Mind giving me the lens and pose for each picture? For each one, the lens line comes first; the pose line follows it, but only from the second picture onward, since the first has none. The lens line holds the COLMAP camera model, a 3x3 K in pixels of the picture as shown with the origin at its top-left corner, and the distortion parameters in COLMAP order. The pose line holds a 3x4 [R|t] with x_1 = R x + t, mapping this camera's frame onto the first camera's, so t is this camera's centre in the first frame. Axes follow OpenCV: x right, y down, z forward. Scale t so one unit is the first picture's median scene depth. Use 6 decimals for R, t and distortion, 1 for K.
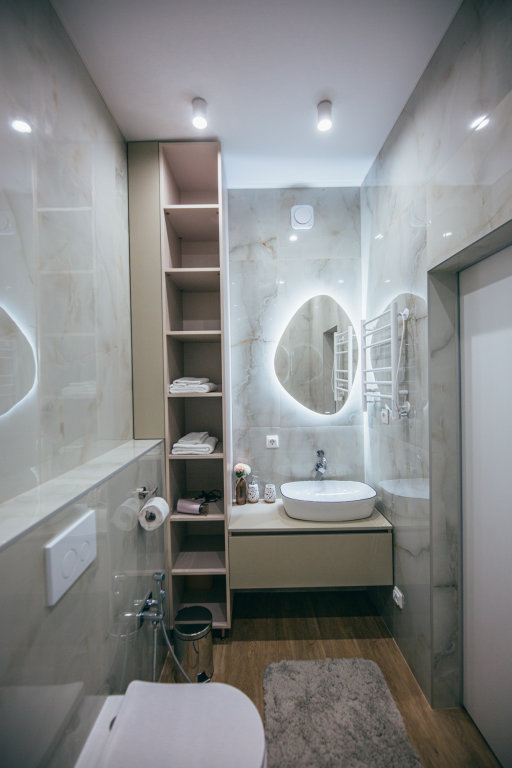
lens RADIAL K [[318.0, 0, 251.4], [0, 318.0, 382.8], [0, 0, 1]] dist [0.003874, -0.001022]
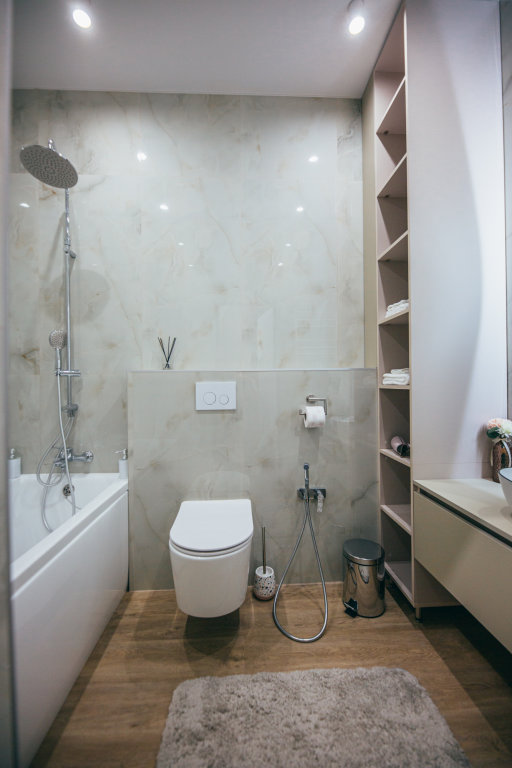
lens RADIAL K [[318.0, 0, 248.7], [0, 318.0, 382.8], [0, 0, 1]] dist [0.003874, -0.001022]
pose [[0.033569, 0.010358, -0.999383, 0.691635], [-0.006563, 0.999927, 0.010143, 0.214841], [0.999415, 0.006218, 0.033634, 0.567938]]
